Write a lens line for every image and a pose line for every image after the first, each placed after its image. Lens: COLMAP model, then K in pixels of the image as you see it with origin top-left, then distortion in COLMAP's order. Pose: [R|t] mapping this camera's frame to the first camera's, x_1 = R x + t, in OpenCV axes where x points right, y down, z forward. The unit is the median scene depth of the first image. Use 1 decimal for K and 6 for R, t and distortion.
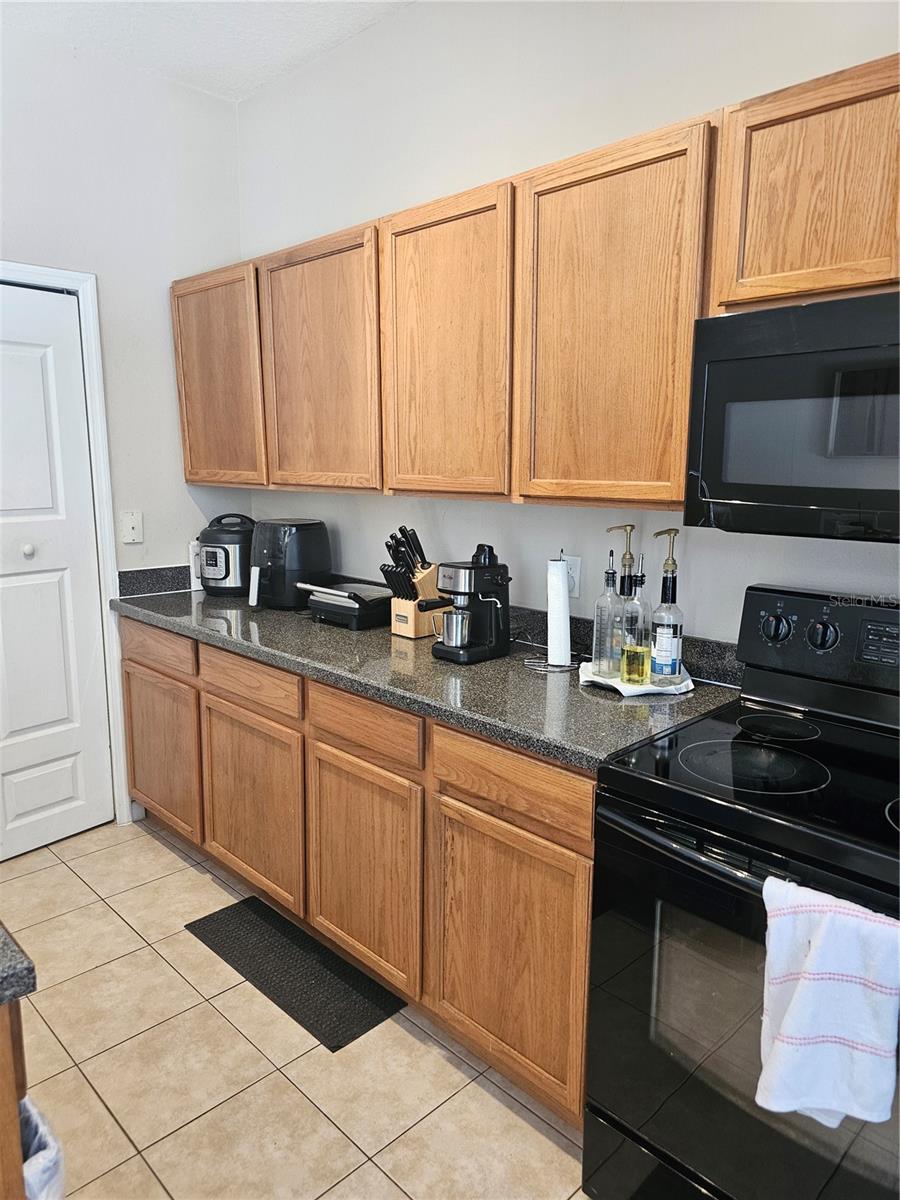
lens RADIAL K [[810.9, 0, 424.6], [0, 810.9, 595.5], [0, 0, 1]] dist [0.058089, -0.055376]
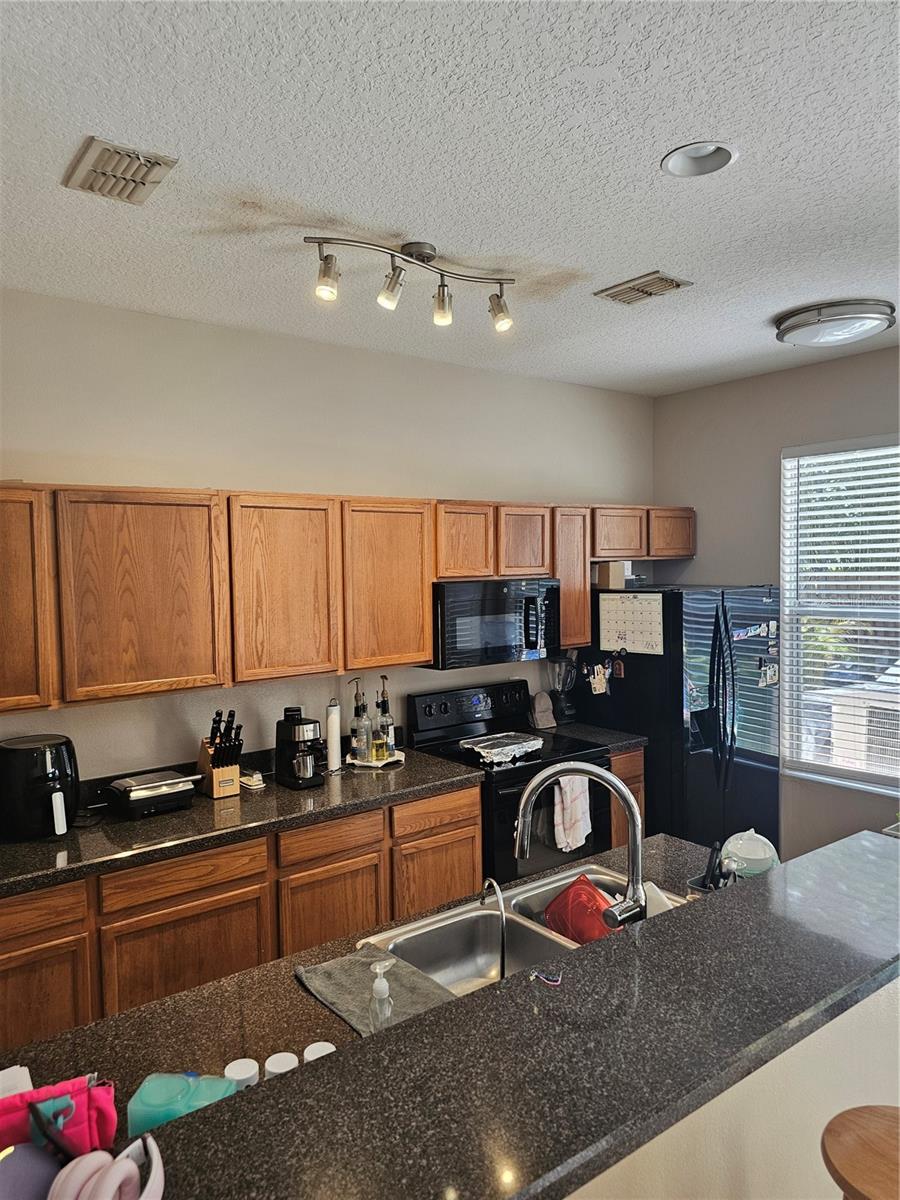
lens RADIAL K [[810.9, 0, 428.0], [0, 810.9, 601.5], [0, 0, 1]] dist [0.058089, -0.055376]
pose [[0.116446, -0.048872, 0.991994, -1.500043], [0.192555, 0.980949, 0.025725, -0.266461], [-0.974353, 0.188017, 0.123638, 0.569982]]
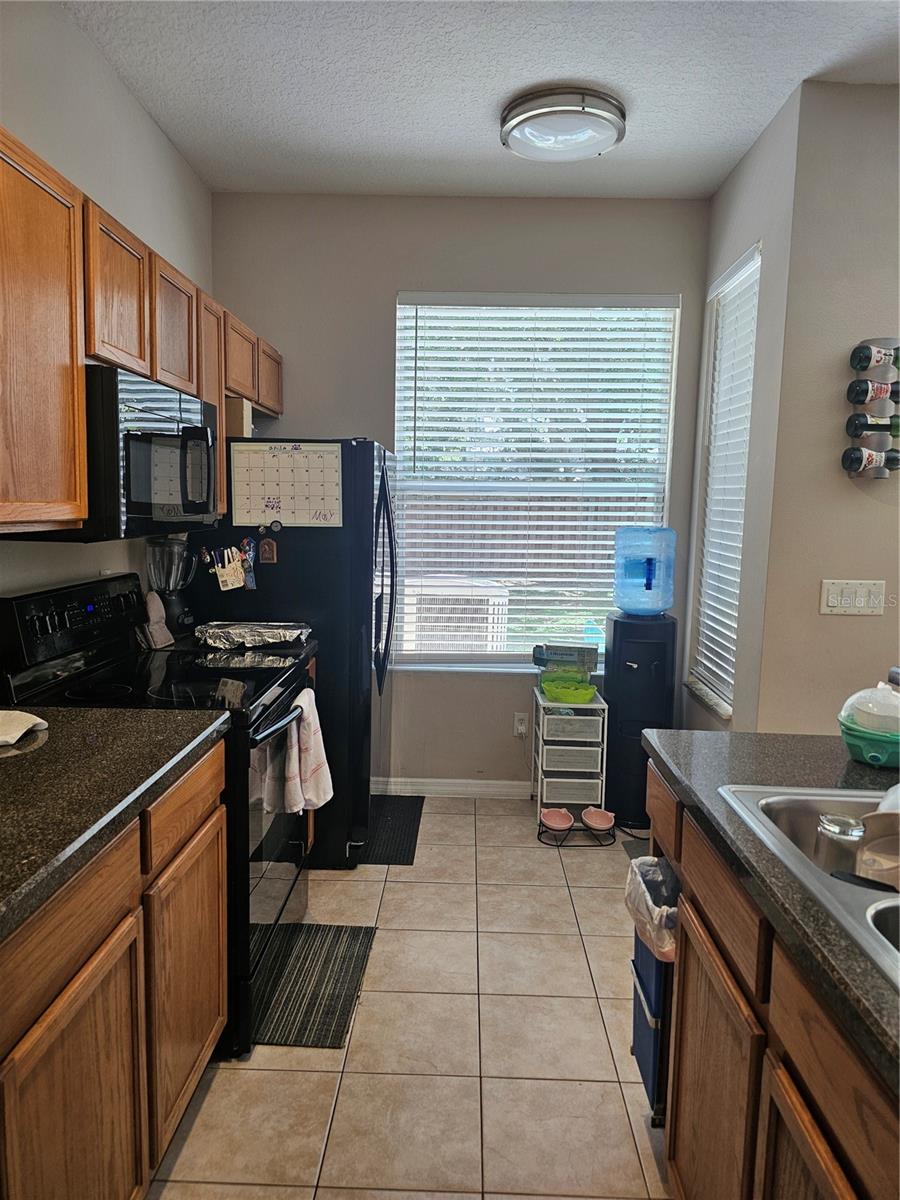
lens RADIAL K [[810.9, 0, 453.6], [0, 810.9, 597.9], [0, 0, 1]] dist [0.058089, -0.055376]
pose [[-0.716011, -0.091624, 0.692050, -0.661164], [0.101499, 0.967151, 0.233060, -0.177520], [-0.690671, 0.237116, -0.683191, 1.171639]]
